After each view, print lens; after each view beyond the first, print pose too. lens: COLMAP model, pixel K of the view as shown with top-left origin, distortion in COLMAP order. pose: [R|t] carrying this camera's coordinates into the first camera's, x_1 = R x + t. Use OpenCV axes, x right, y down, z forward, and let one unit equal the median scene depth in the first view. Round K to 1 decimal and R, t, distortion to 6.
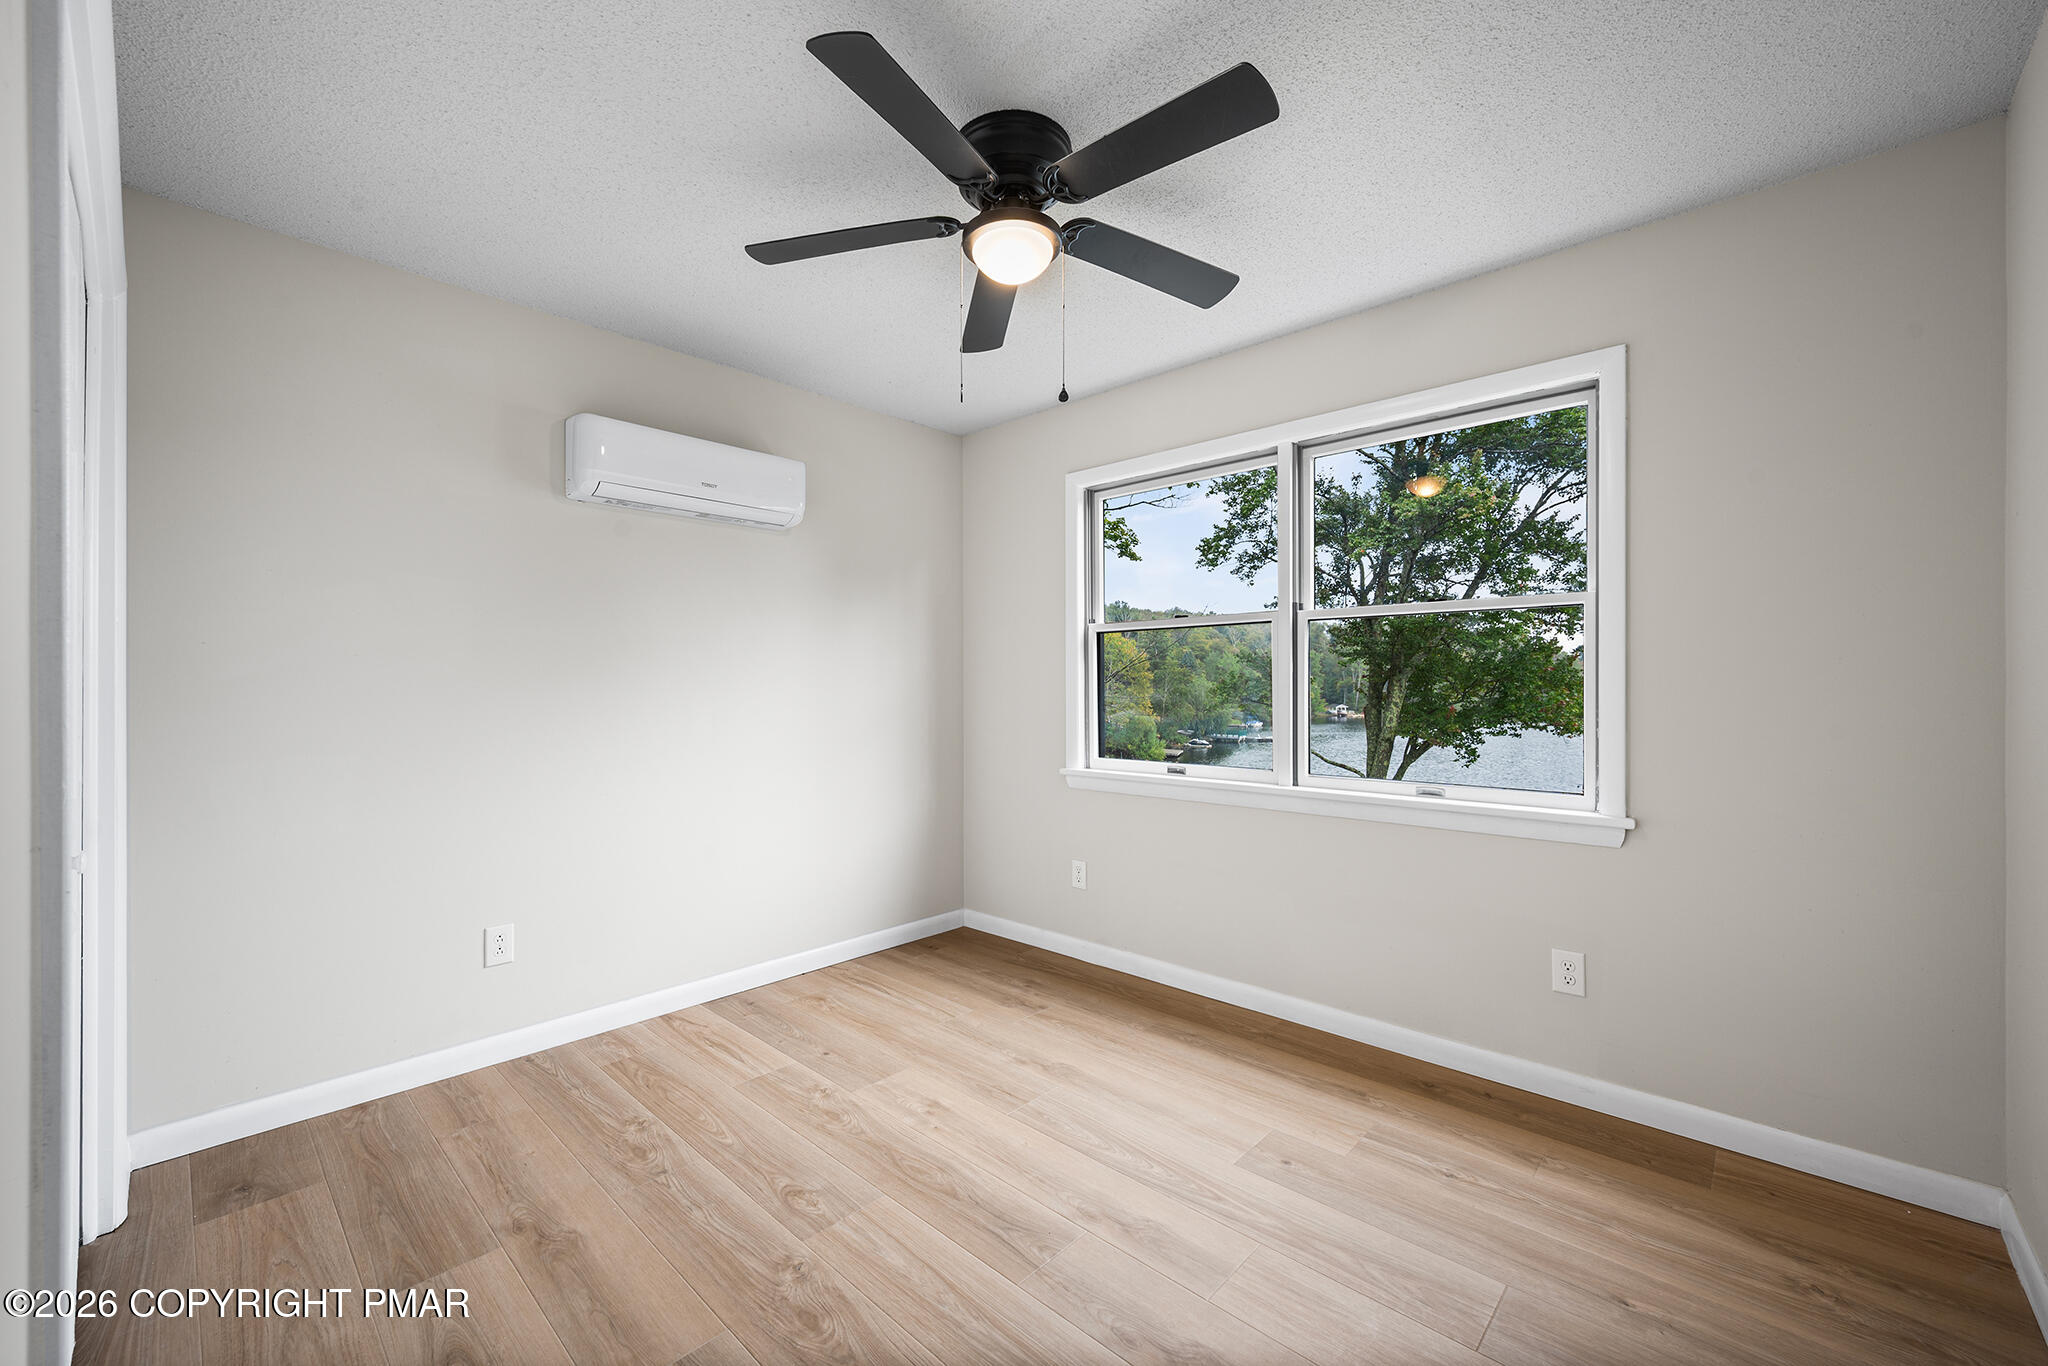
lens RADIAL K [[819.6, 0, 1017.9], [0, 819.6, 667.0], [0, 0, 1]] dist [0.001202, 0.000183]
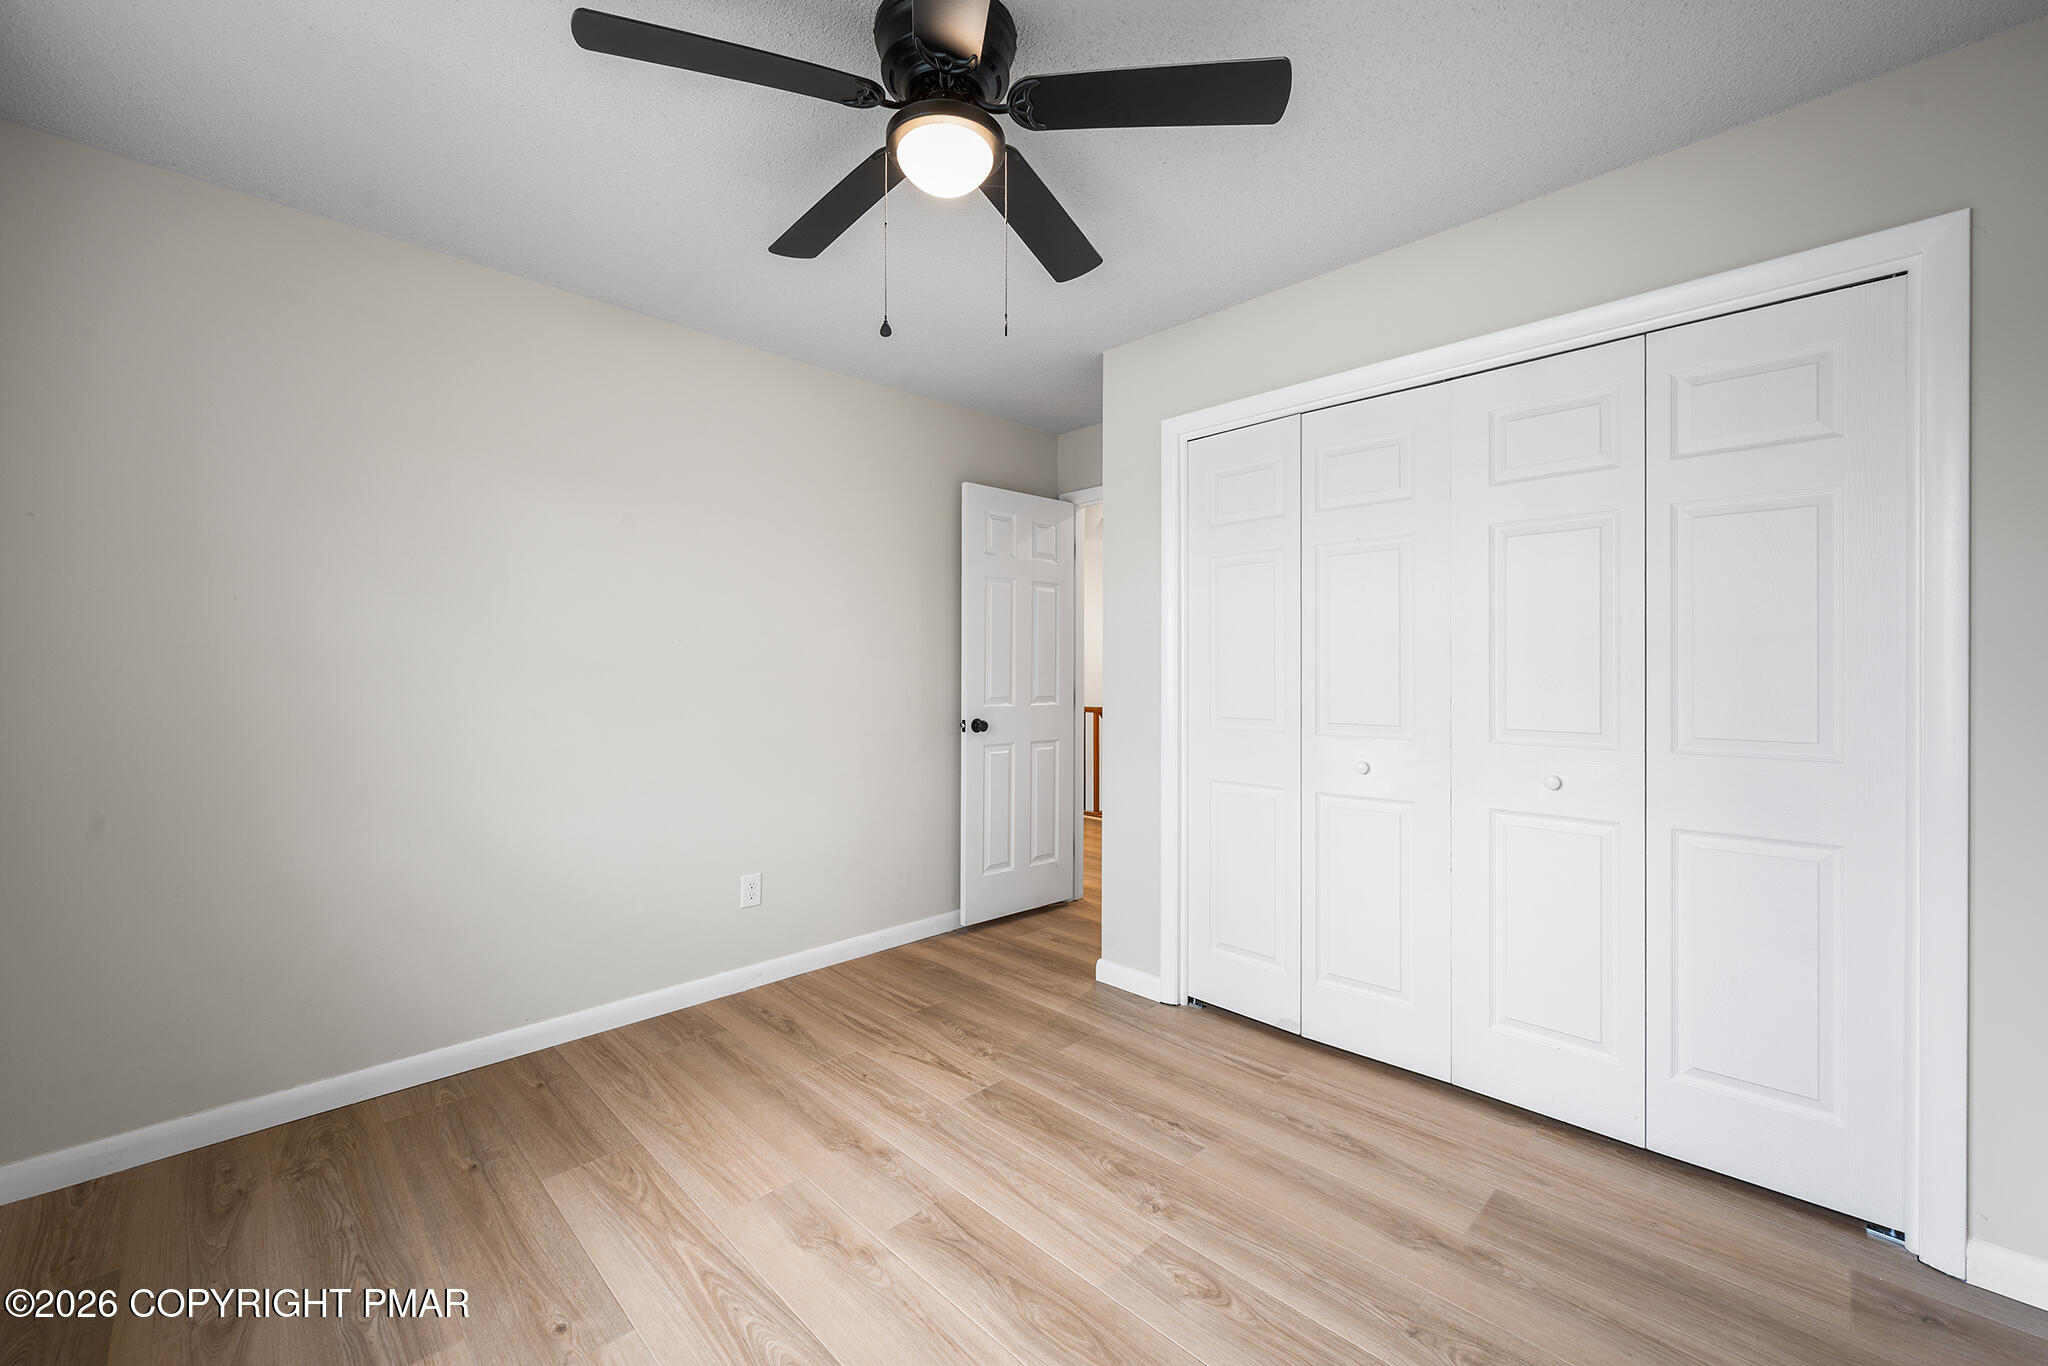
lens RADIAL K [[819.6, 0, 1017.9], [0, 819.6, 667.0], [0, 0, 1]] dist [0.001202, 0.000183]
pose [[-0.999255, 0.001113, 0.038568, -0.119907], [0.000107, 0.999660, -0.026071, 0.041638], [-0.038584, -0.026047, -0.998916, 1.958244]]
